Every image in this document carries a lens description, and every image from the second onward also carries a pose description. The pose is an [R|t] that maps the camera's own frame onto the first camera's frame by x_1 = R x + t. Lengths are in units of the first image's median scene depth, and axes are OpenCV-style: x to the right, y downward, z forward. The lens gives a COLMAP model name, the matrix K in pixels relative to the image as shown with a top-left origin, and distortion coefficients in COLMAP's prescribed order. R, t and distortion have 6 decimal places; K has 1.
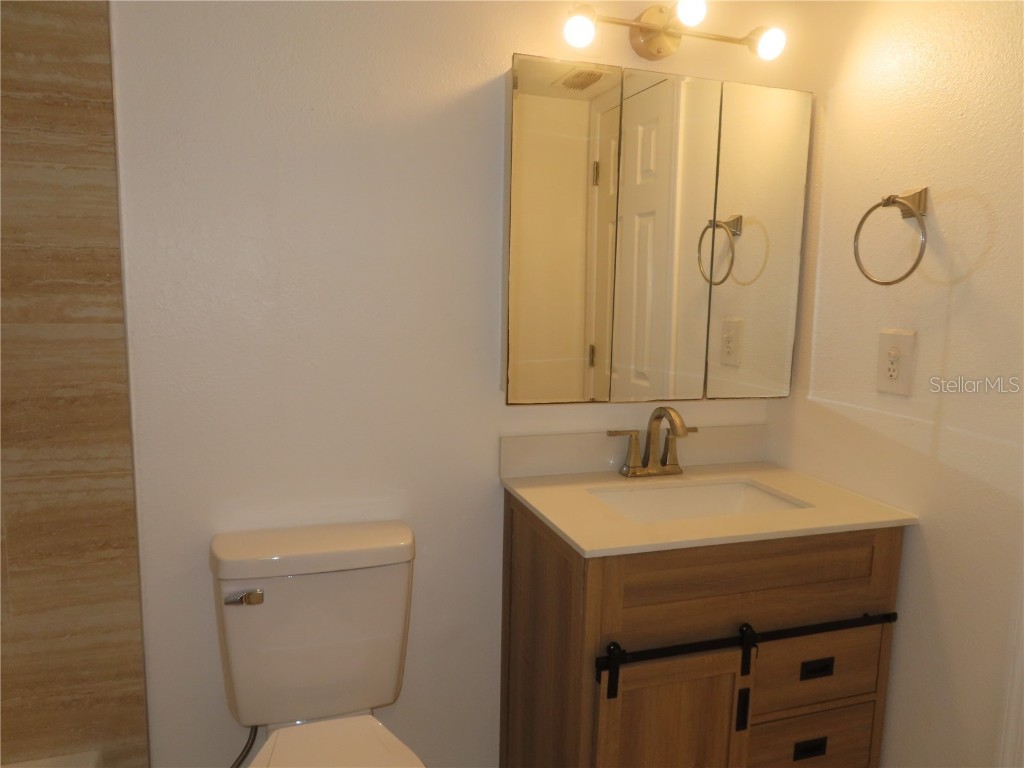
lens RADIAL K [[725.7, 0, 511.9], [0, 725.7, 384.3], [0, 0, 1]] dist [0.000863, -0.000058]
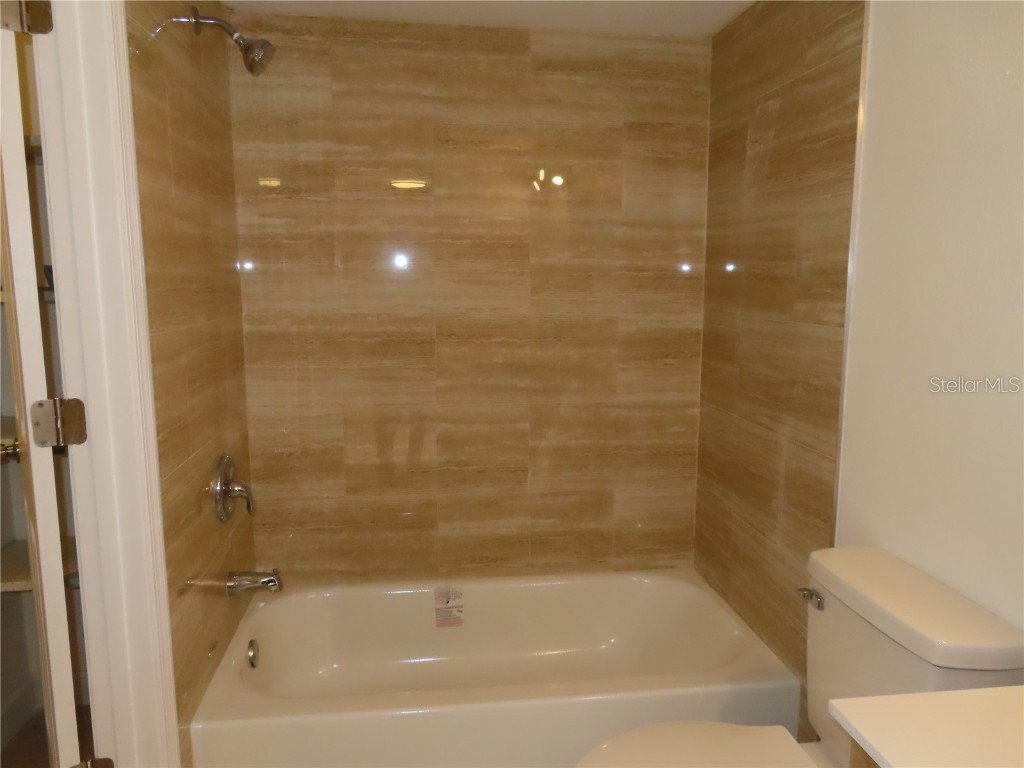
lens RADIAL K [[725.7, 0, 512.2], [0, 725.7, 383.6], [0, 0, 1]] dist [0.000863, -0.000058]
pose [[-0.183272, 0.124400, -0.975160, 0.677591], [-0.142003, 0.978208, 0.151476, -0.097638], [0.972752, 0.166237, -0.161613, 0.702331]]
